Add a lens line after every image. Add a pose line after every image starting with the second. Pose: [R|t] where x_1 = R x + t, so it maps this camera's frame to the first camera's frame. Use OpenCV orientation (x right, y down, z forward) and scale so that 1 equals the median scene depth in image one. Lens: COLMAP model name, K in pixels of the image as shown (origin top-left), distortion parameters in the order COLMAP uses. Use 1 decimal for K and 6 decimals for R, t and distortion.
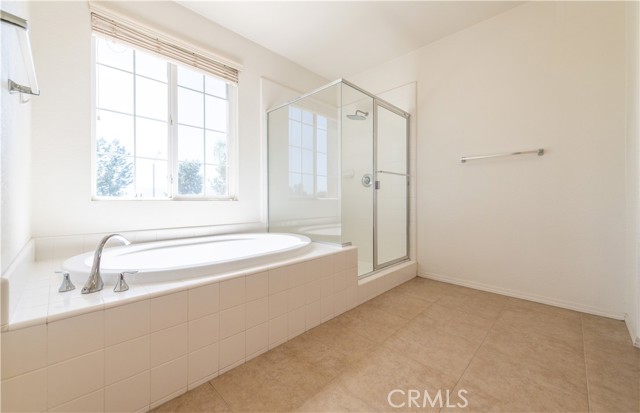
lens RADIAL K [[254.6, 0, 319.1], [0, 254.6, 205.8], [0, 0, 1]] dist [0.000595, -0.000618]
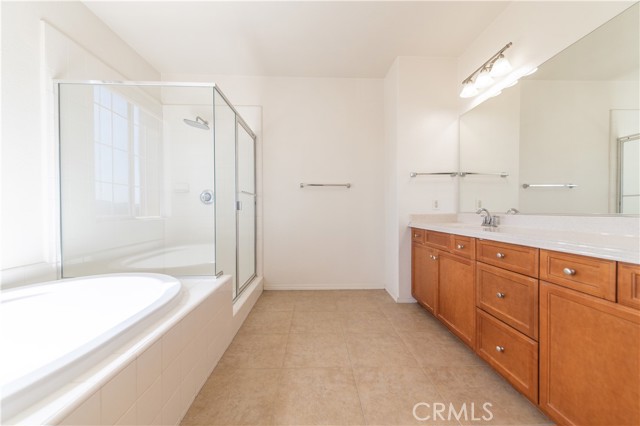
lens RADIAL K [[250.8, 0, 320.8], [0, 250.8, 215.8], [0, 0, 1]] dist [0.011502, -0.003190]
pose [[0.677124, -0.016849, 0.735676, -0.290880], [0.012915, 0.999856, 0.011012, -0.056491], [-0.735756, 0.002045, 0.677244, 0.152790]]
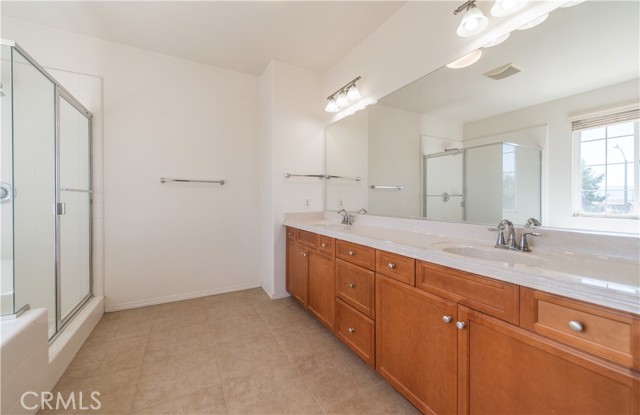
lens RADIAL K [[253.2, 0, 322.2], [0, 253.2, 203.1], [0, 0, 1]] dist [0.008073, -0.002545]
pose [[0.269249, -0.012822, 0.962985, -0.289812], [0.009107, 0.999901, 0.010768, -0.111270], [-0.963028, 0.005870, 0.269339, 0.124566]]
